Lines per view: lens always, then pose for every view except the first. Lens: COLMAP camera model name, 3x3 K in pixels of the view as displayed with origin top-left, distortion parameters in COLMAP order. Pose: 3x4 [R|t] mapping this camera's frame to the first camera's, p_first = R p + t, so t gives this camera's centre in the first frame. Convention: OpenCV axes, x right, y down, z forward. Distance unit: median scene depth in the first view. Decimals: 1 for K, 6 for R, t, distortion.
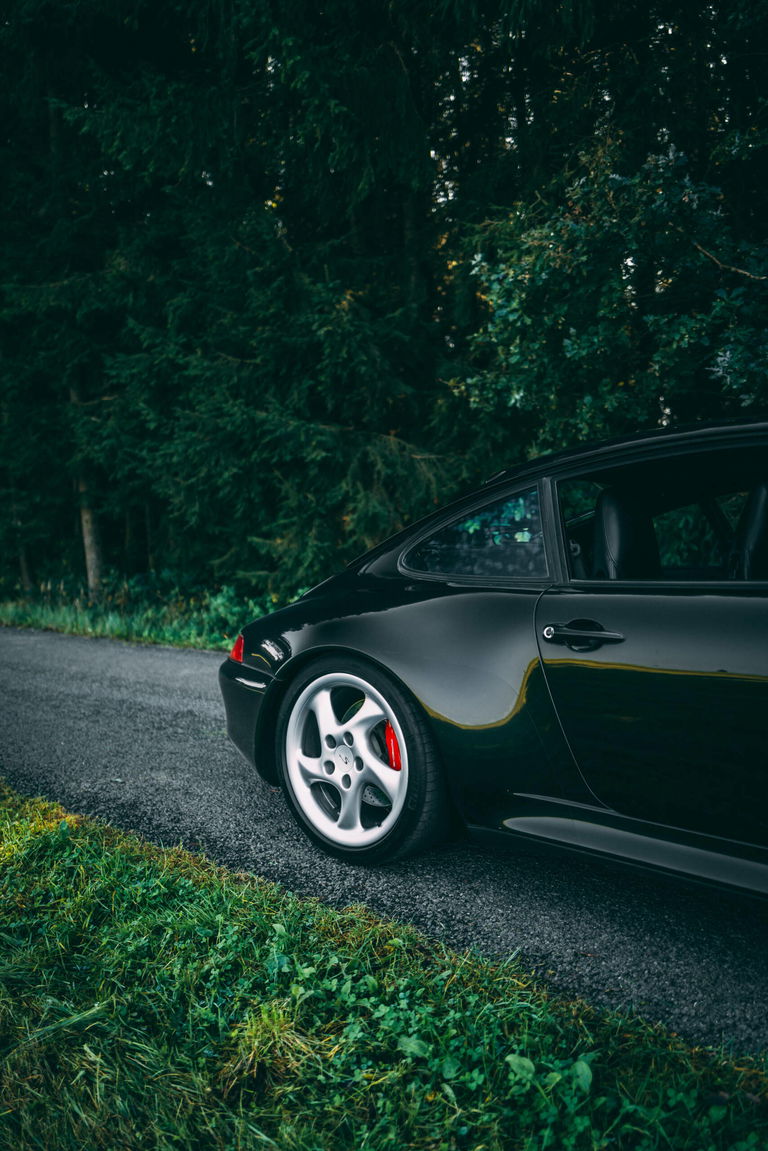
lens RADIAL K [[858.1, 0, 373.8], [0, 858.1, 571.8], [0, 0, 1]] dist [-0.056293, 0.074010]
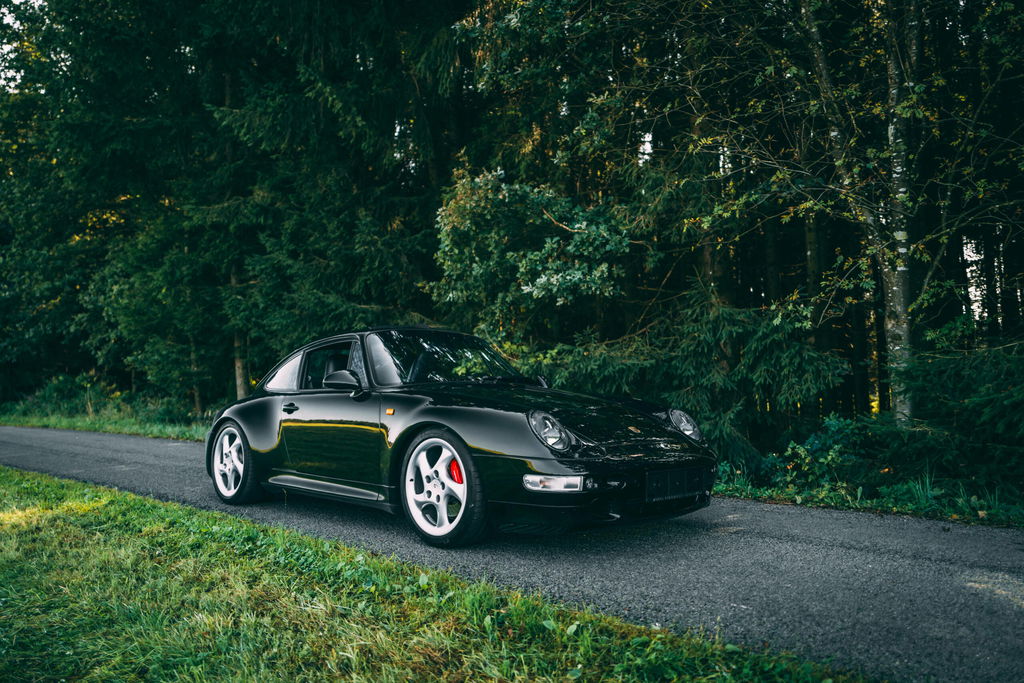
lens RADIAL K [[763.4, 0, 520.5], [0, 763.4, 343.8], [0, 0, 1]] dist [-0.056293, 0.074010]
pose [[0.999318, 0.004618, -0.036630, 0.230607], [-0.008017, 0.995617, -0.093182, 0.019495], [0.036039, 0.093412, 0.994975, -0.307845]]
